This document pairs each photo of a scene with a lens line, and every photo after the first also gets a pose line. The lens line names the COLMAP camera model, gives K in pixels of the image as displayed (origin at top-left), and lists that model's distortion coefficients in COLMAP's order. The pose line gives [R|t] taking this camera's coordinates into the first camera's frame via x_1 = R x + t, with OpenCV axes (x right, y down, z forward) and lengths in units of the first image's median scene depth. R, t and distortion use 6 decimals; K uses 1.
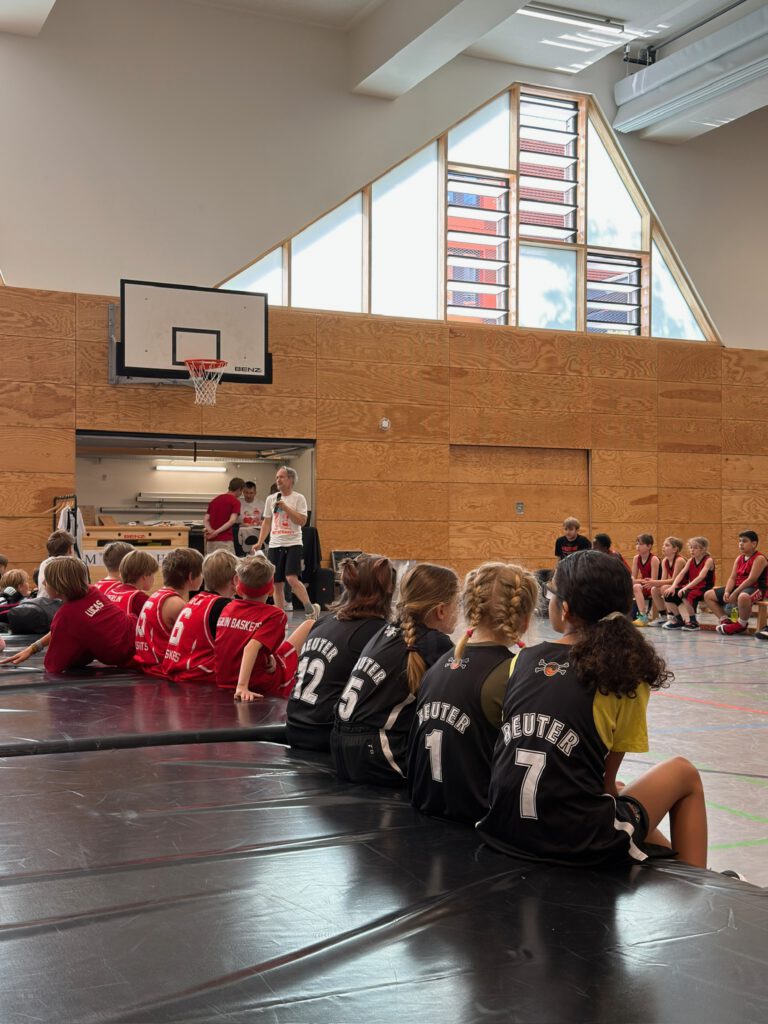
lens RADIAL K [[1235.8, 0, 384.6], [0, 1235.8, 510.2], [0, 0, 1]] dist [0.155126, 0.000000]
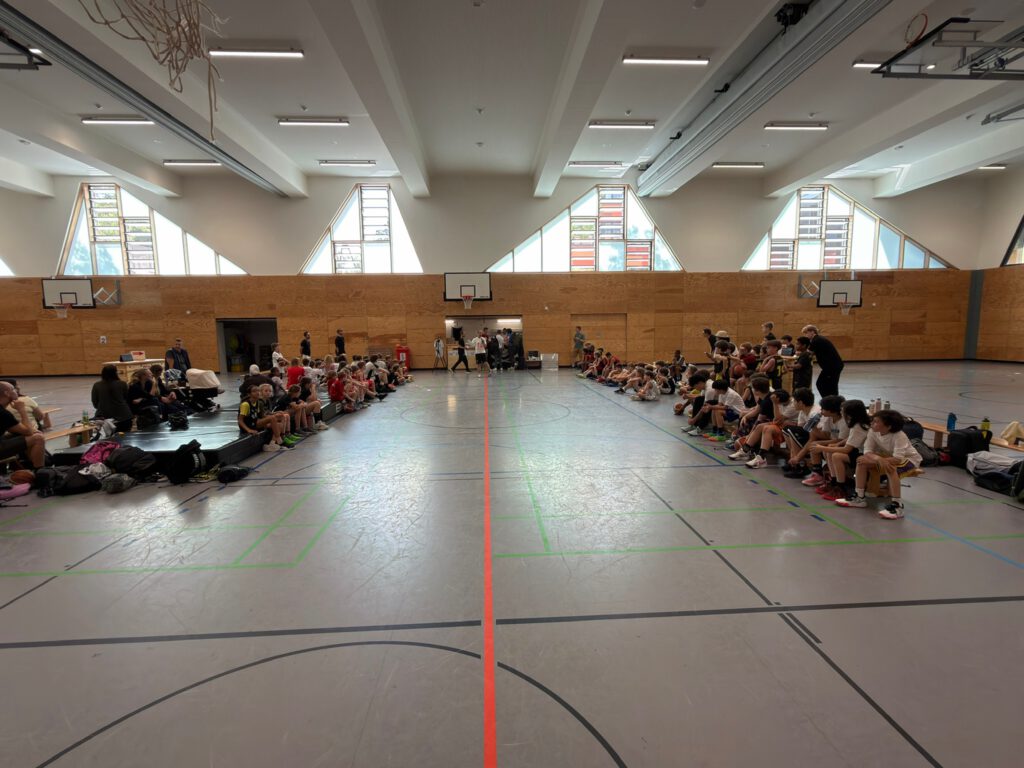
lens RADIAL K [[471.1, 0, 509.4], [0, 471.1, 379.8], [0, 0, 1]] dist [0.023456, 0.000188]
pose [[0.925095, 0.023674, -0.378996, 0.361684], [0.024302, 0.992318, 0.121304, -0.039115], [0.378956, -0.121428, 0.917413, -0.113574]]
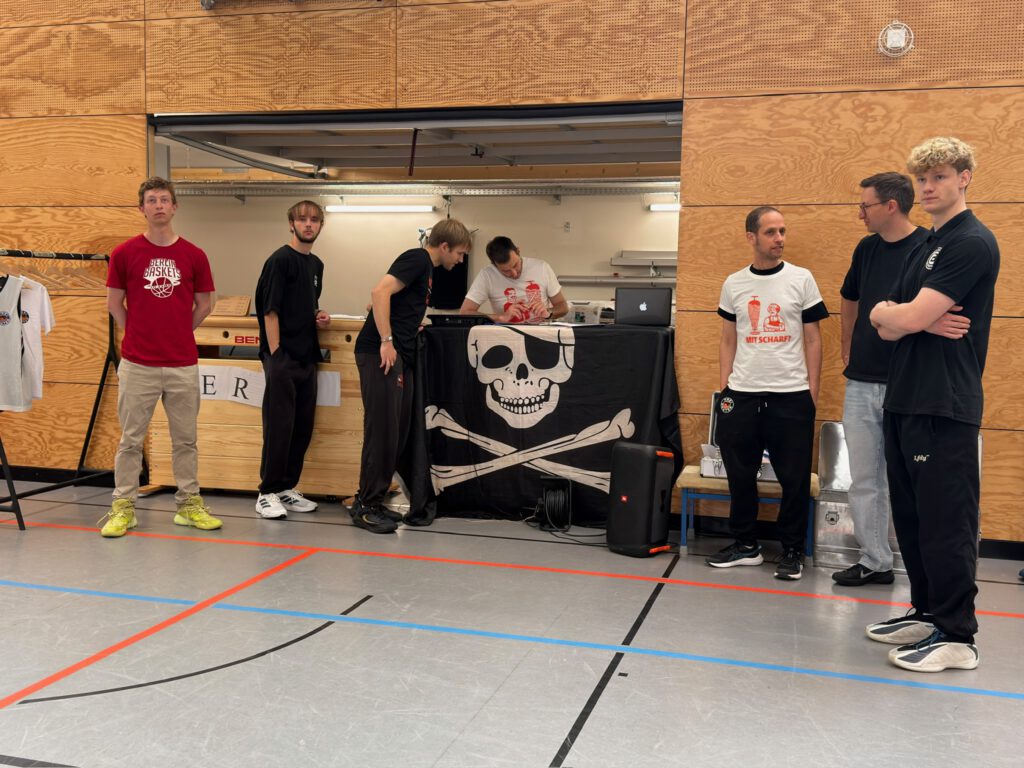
lens RADIAL K [[1078.3, 0, 509.2], [0, 1078.3, 386.9], [0, 0, 1]] dist [0.042758, 0.000000]
pose [[0.749270, 0.069547, -0.658603, 0.129694], [-0.002239, 0.994731, 0.102494, -0.002847], [0.662261, -0.075322, 0.745477, 0.697556]]
